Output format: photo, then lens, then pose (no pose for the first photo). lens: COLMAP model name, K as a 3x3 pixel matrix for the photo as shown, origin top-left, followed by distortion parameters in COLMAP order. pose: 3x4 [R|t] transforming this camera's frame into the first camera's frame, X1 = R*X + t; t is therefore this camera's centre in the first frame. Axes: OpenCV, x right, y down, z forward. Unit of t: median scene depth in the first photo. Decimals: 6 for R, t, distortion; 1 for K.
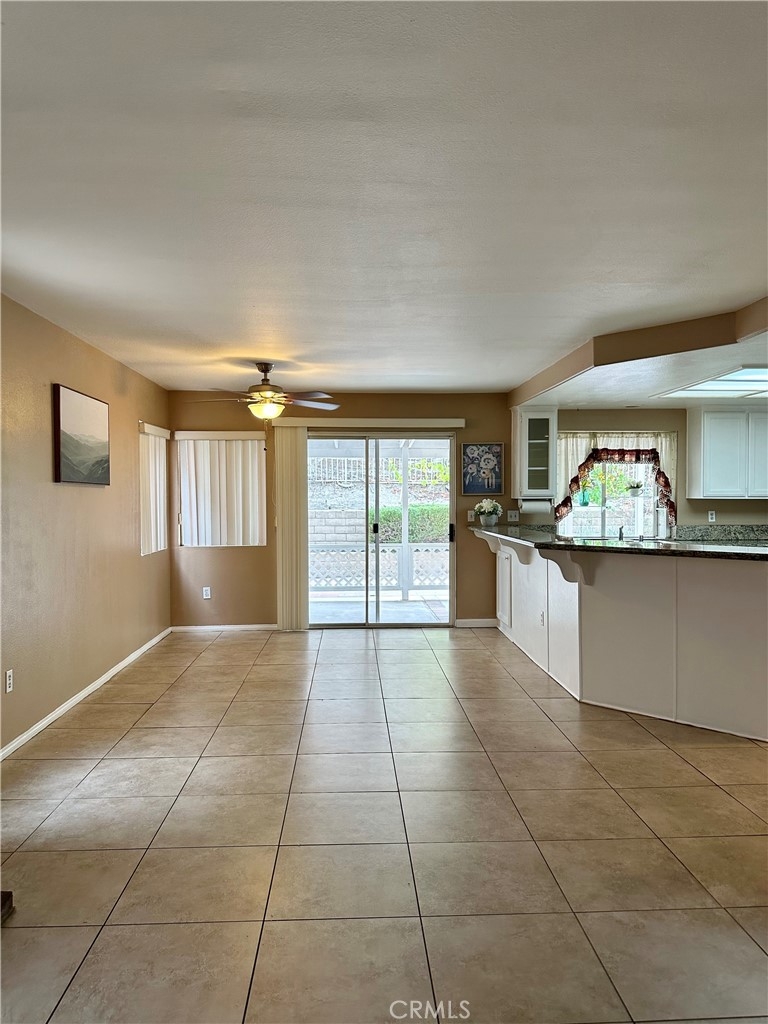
lens RADIAL K [[712.2, 0, 384.0], [0, 712.2, 512.0], [0, 0, 1]] dist [0.149941, -0.285398]
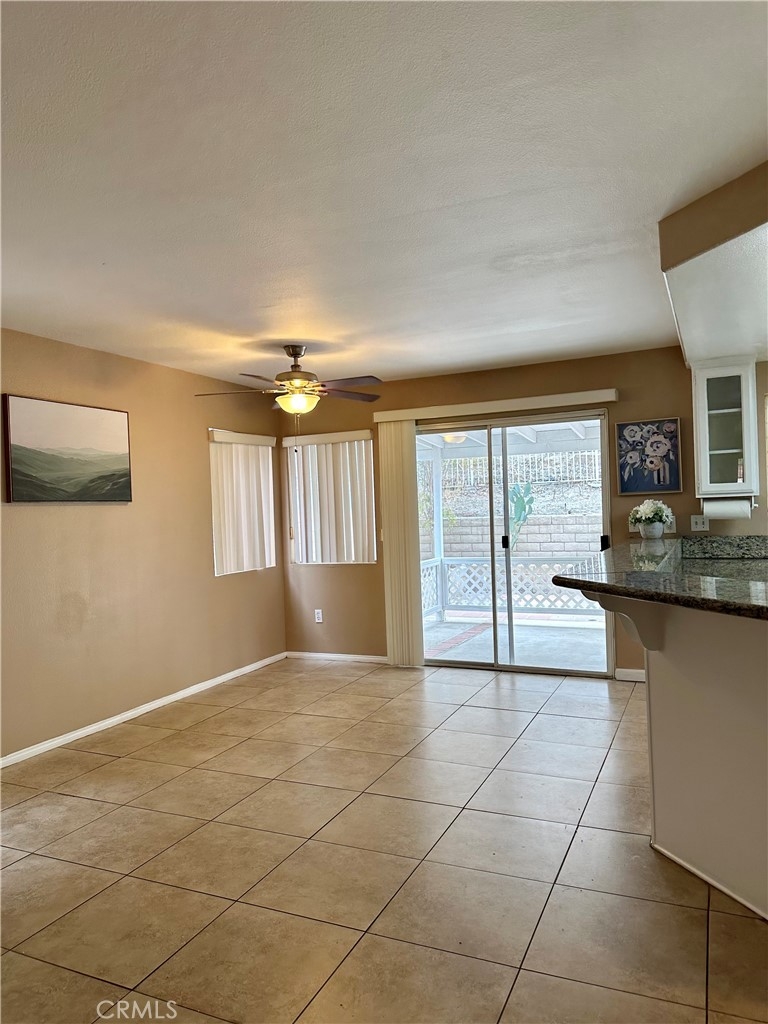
lens RADIAL K [[712.2, 0, 384.0], [0, 712.2, 512.0], [0, 0, 1]] dist [0.149941, -0.285398]
pose [[0.890719, -0.026238, -0.453797, 0.228799], [0.024394, 0.999653, -0.009917, -0.005440], [0.453900, -0.002237, 0.891050, 0.246601]]
